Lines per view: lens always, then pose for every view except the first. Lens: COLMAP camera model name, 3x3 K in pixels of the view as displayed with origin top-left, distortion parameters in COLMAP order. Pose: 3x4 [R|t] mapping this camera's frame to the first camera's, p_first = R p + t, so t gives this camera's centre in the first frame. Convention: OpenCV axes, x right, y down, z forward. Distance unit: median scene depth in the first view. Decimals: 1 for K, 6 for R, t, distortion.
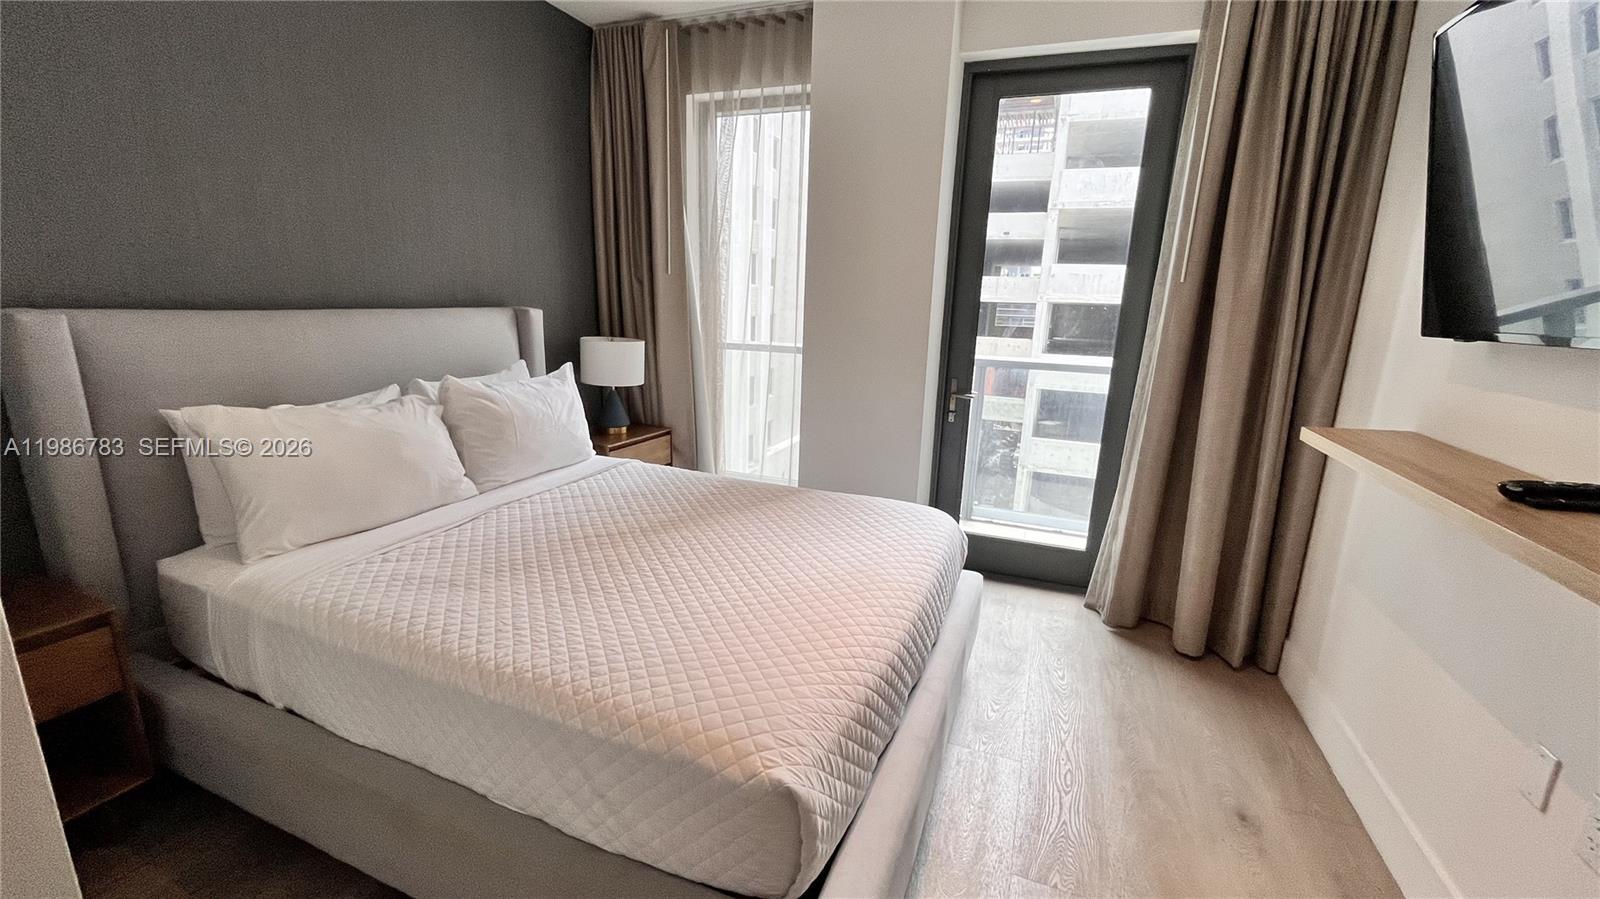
lens RADIAL K [[666.2, 0, 792.6], [0, 666.2, 459.4], [0, 0, 1]] dist [-0.002723, -0.000095]
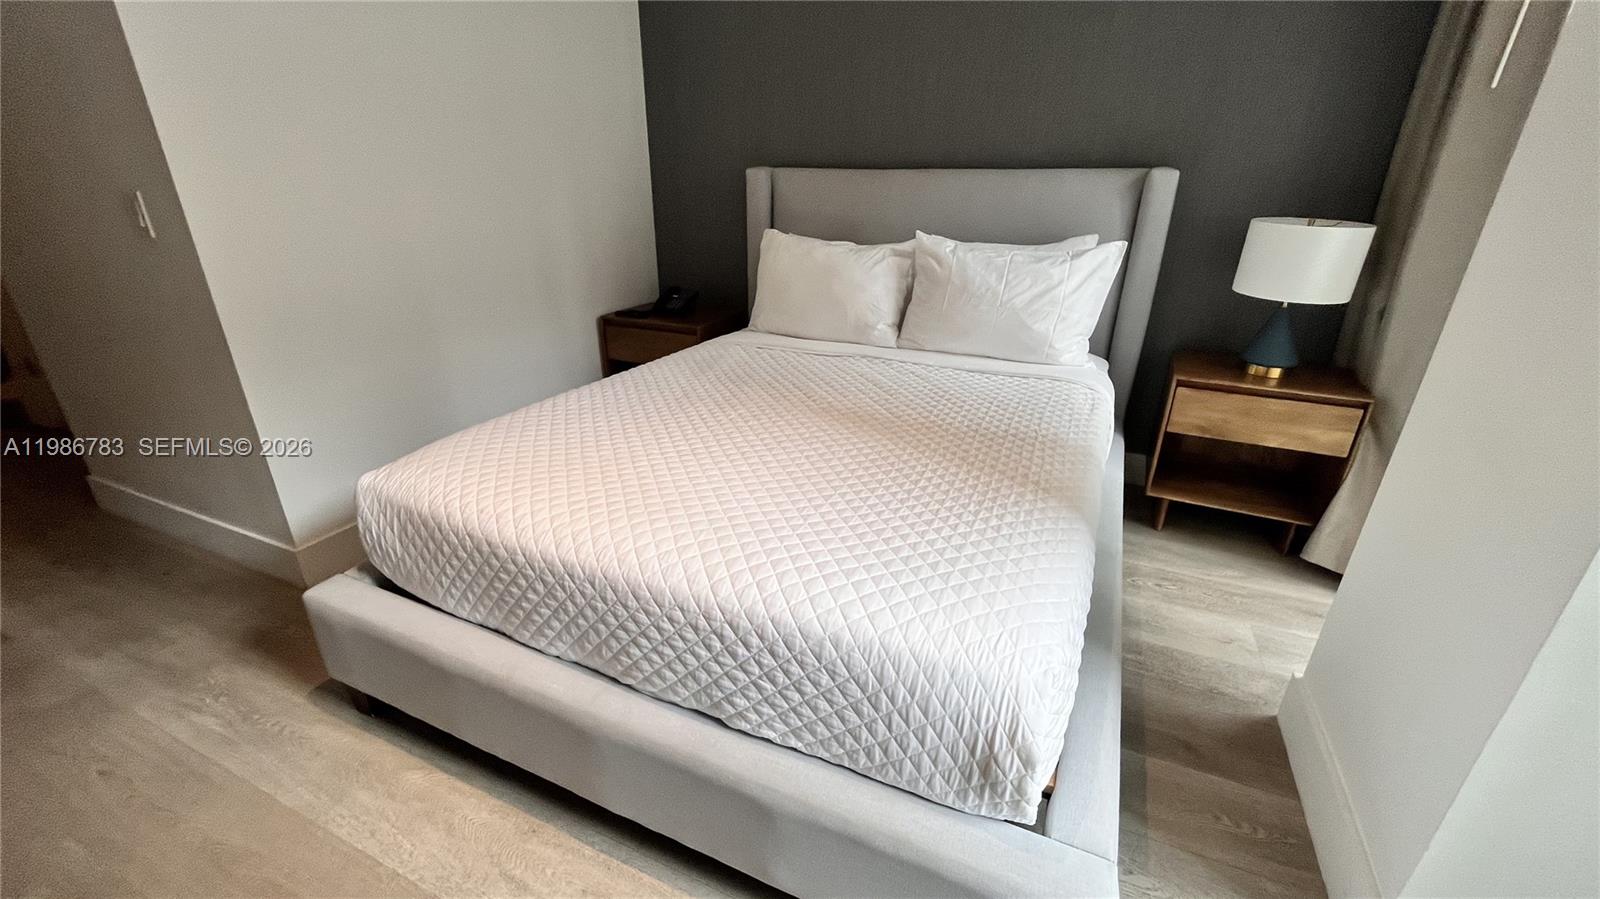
lens RADIAL K [[663.6, 0, 793.9], [0, 663.6, 452.0], [0, 0, 1]] dist [-0.001877, 0.000090]
pose [[-0.045706, 0.361418, -0.931283, 0.574737], [-0.246210, 0.899422, 0.361137, -0.138898], [0.968138, 0.245798, 0.047876, 0.830899]]
